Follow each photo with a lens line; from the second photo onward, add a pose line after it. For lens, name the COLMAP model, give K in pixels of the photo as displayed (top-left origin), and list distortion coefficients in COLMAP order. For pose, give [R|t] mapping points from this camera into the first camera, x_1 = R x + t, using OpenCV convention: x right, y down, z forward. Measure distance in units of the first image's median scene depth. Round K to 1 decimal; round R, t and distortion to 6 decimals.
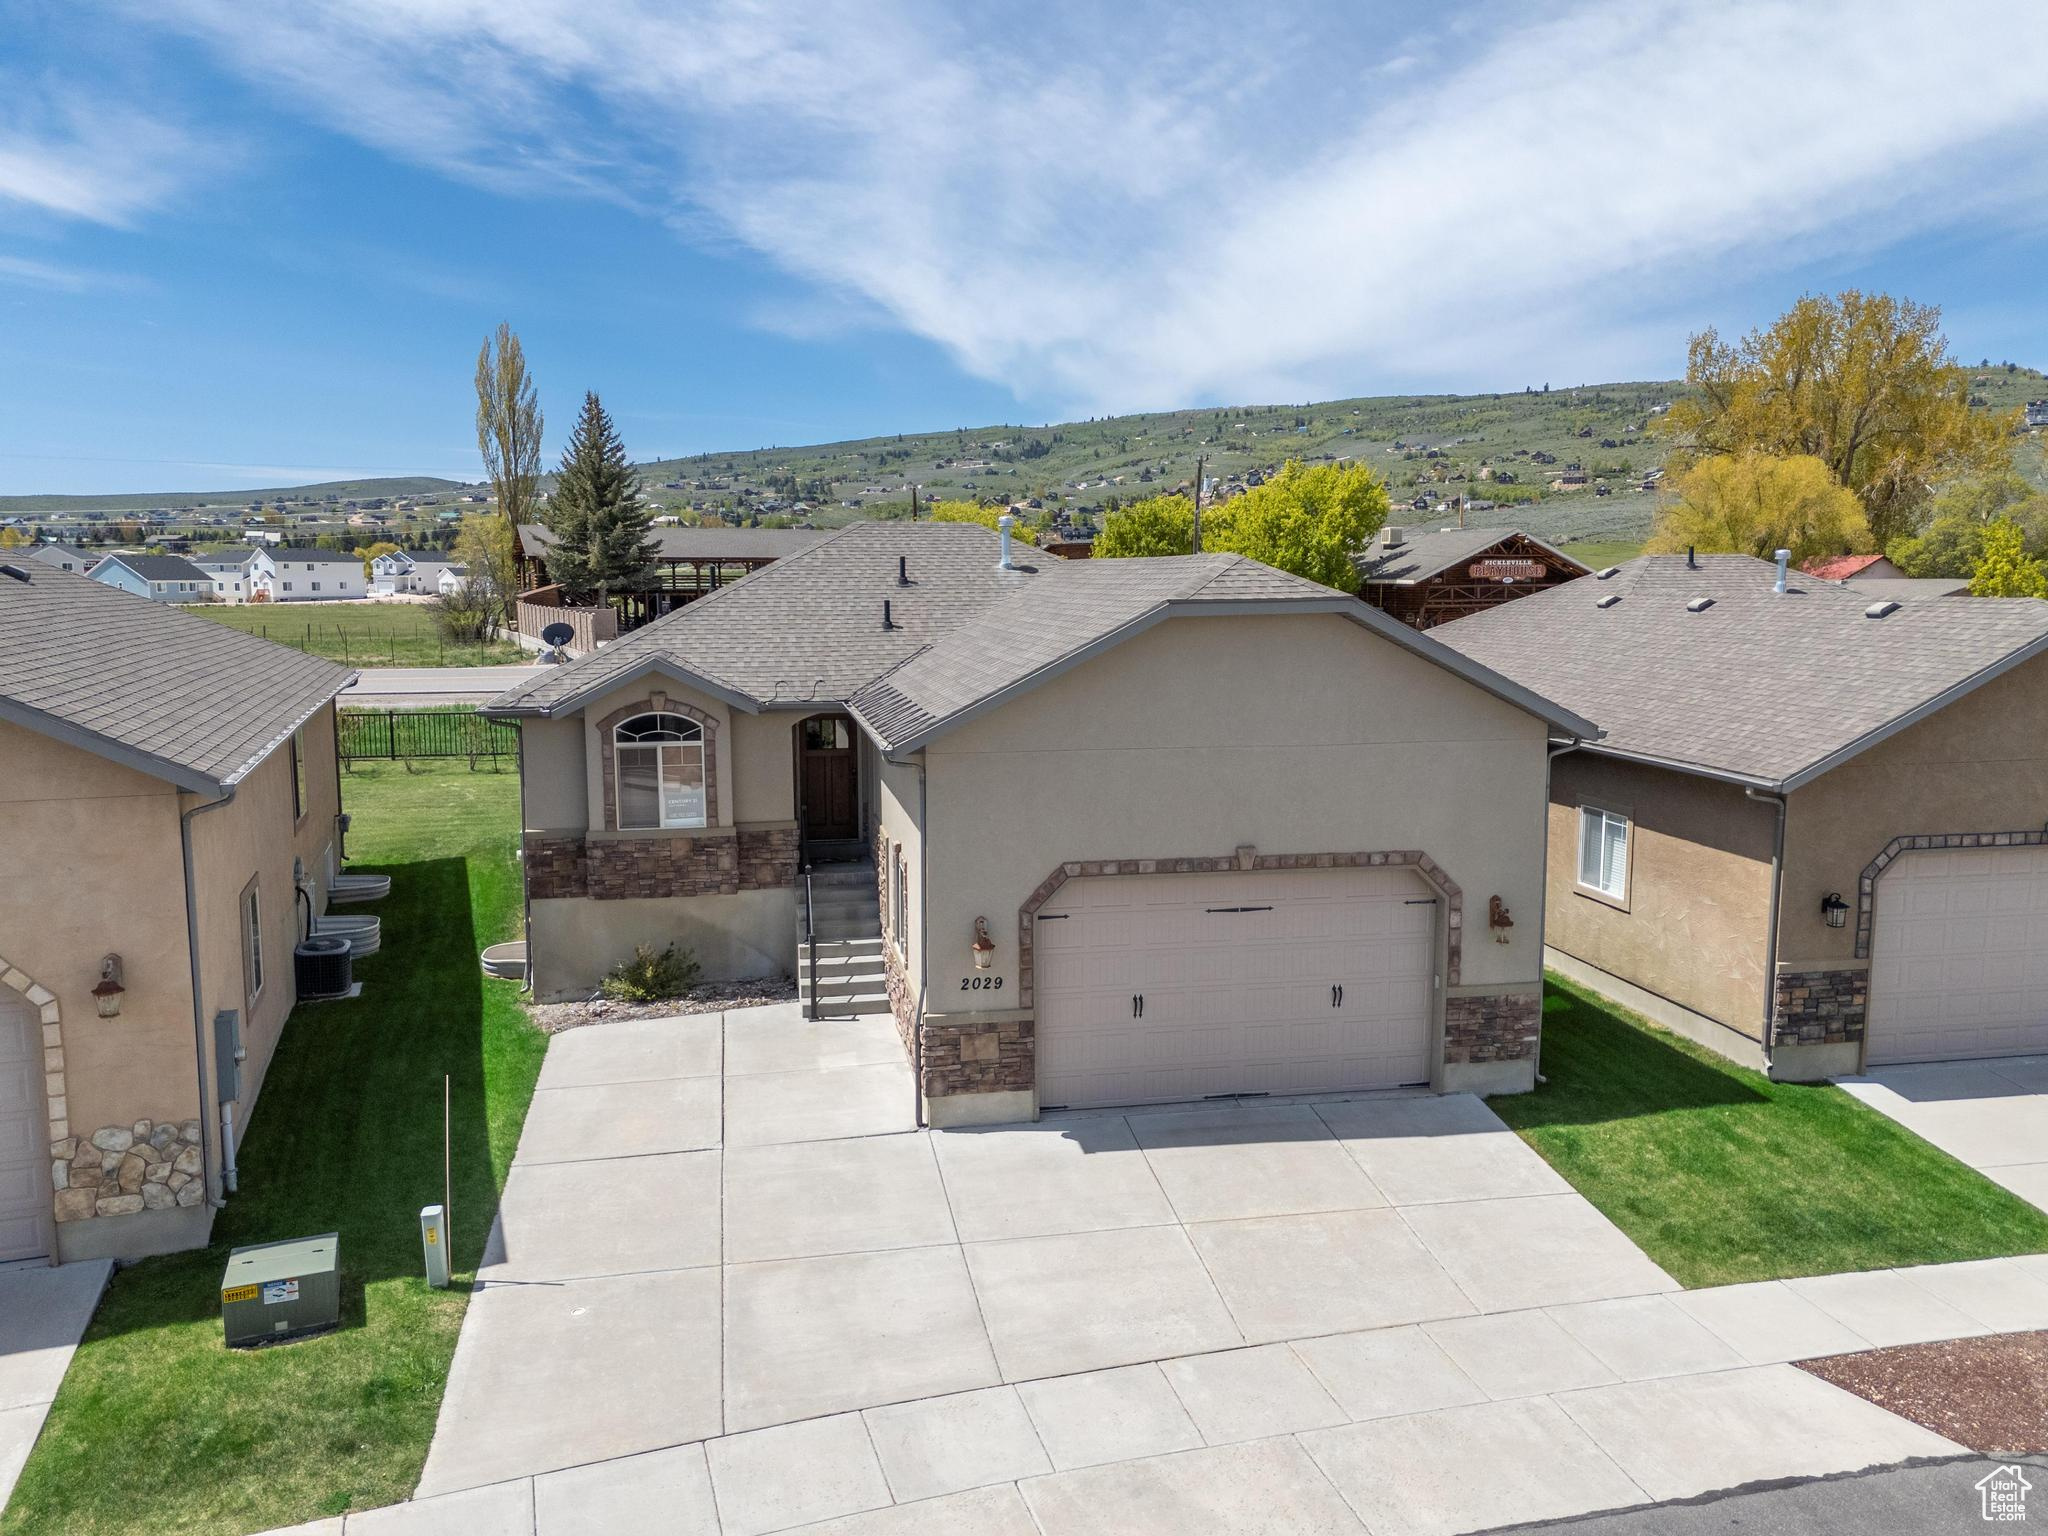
lens RADIAL K [[1535.6, 0, 1057.8], [0, 1535.6, 755.7], [0, 0, 1]] dist [0.052186, -0.023114]
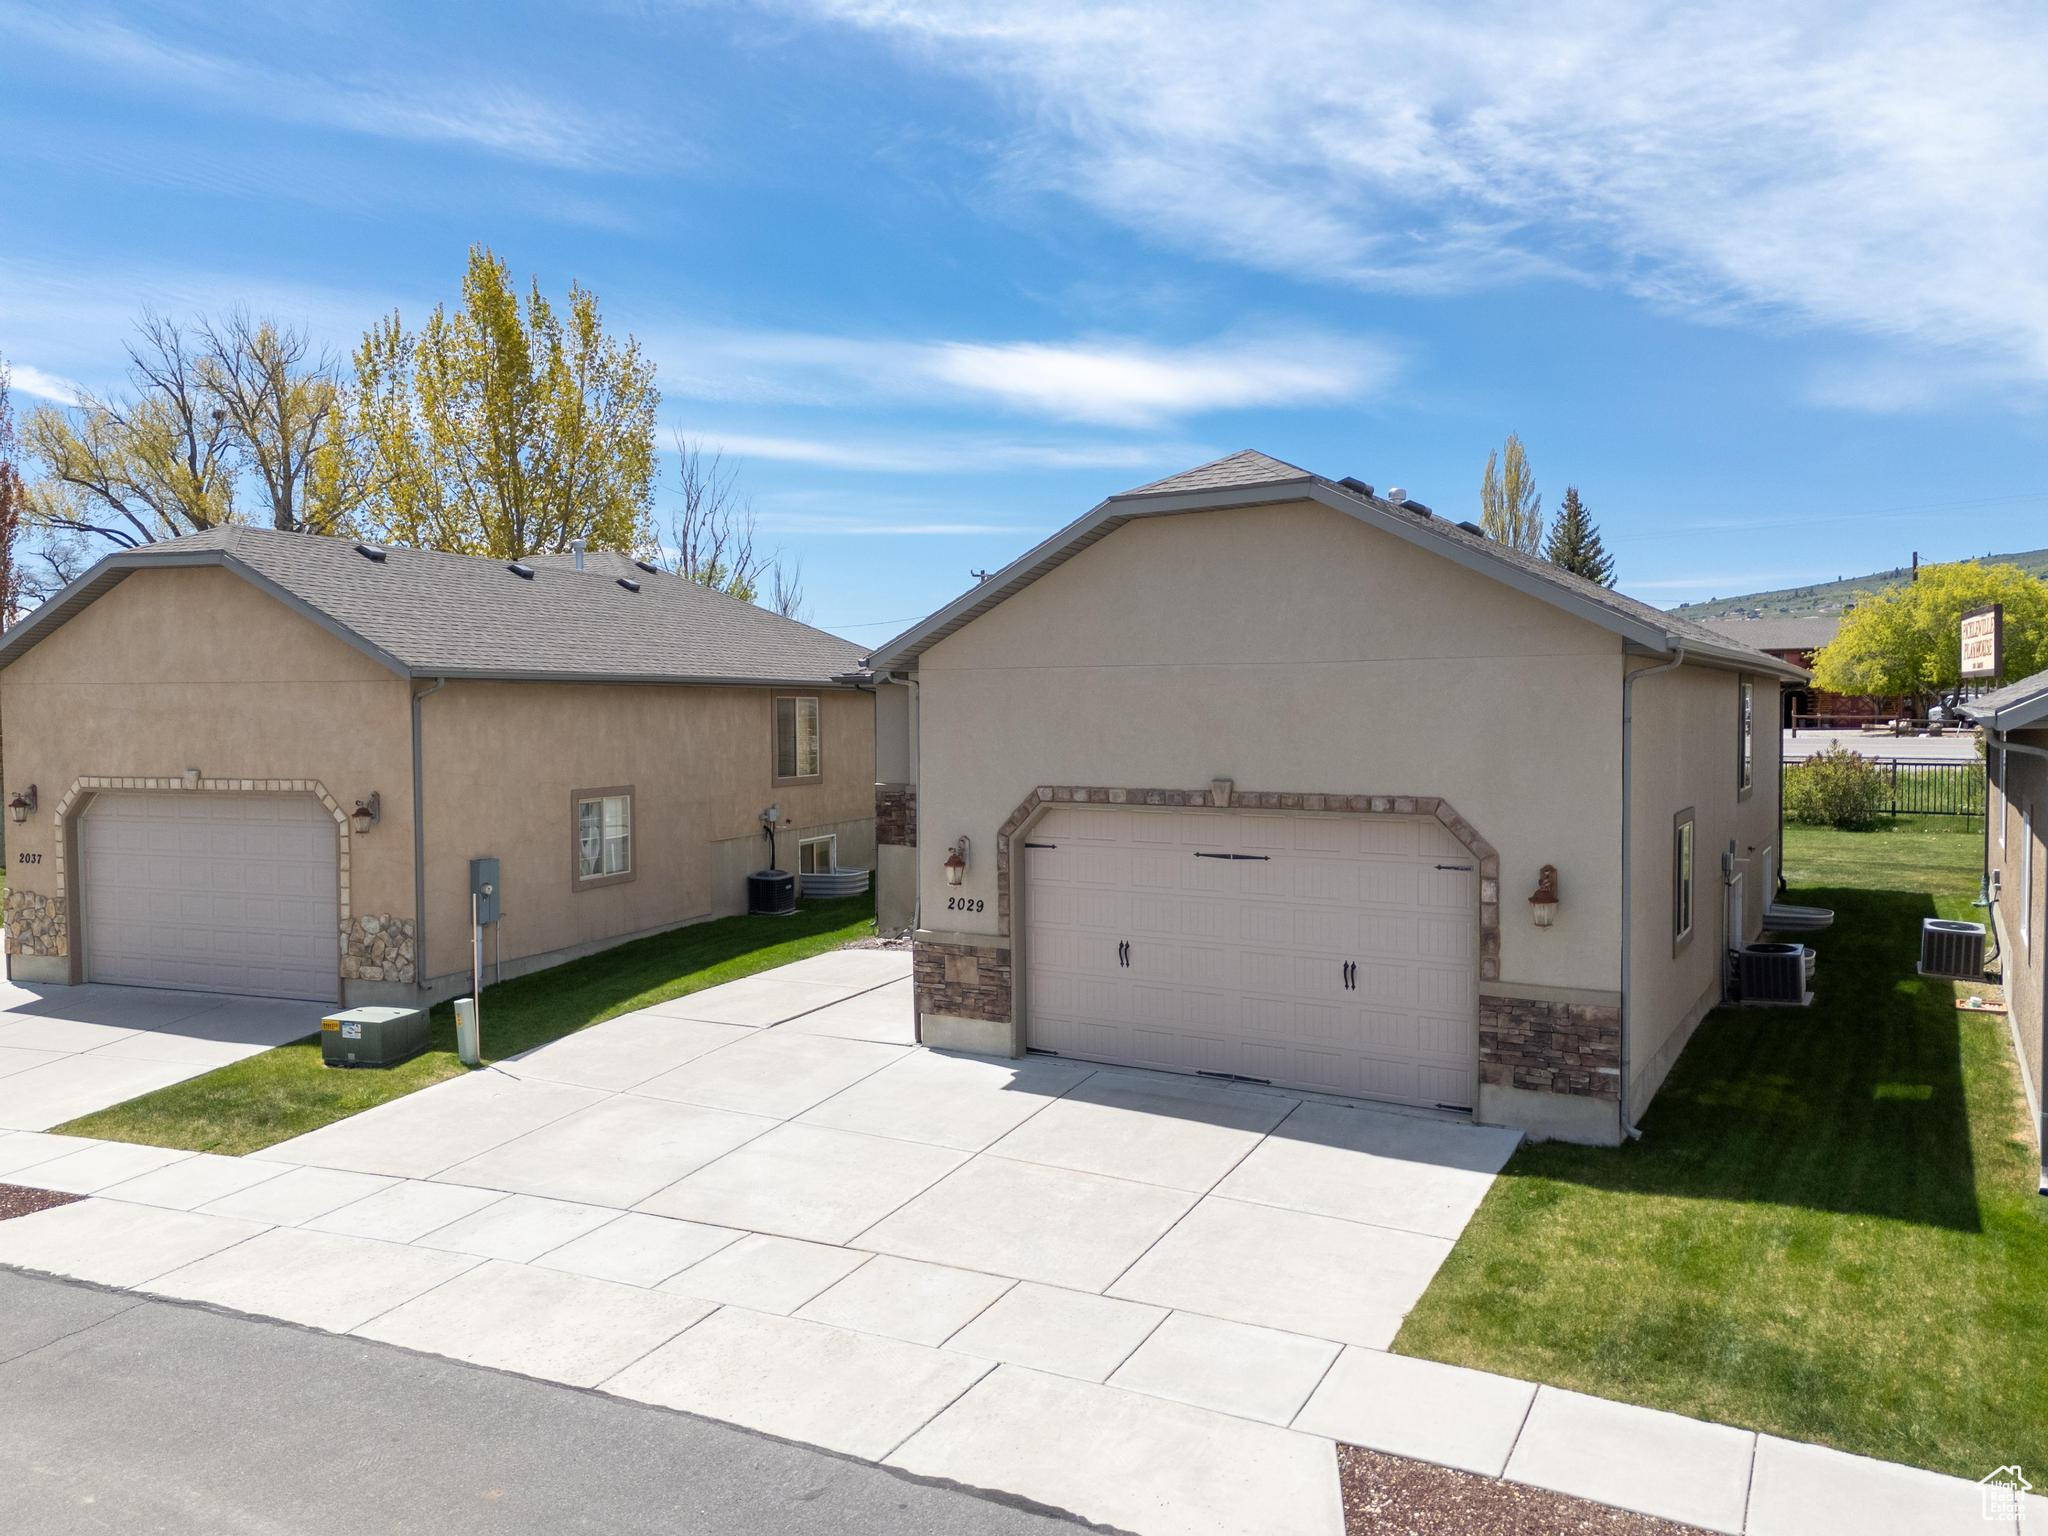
lens RADIAL K [[1535.6, 0, 1024.6], [0, 1535.6, 759.4], [0, 0, 1]] dist [0.052186, -0.023114]
pose [[0.736734, 0.018735, -0.675923, 0.639808], [-0.075641, 0.995625, -0.054850, 0.105885], [0.671938, 0.091538, 0.734929, 0.290442]]
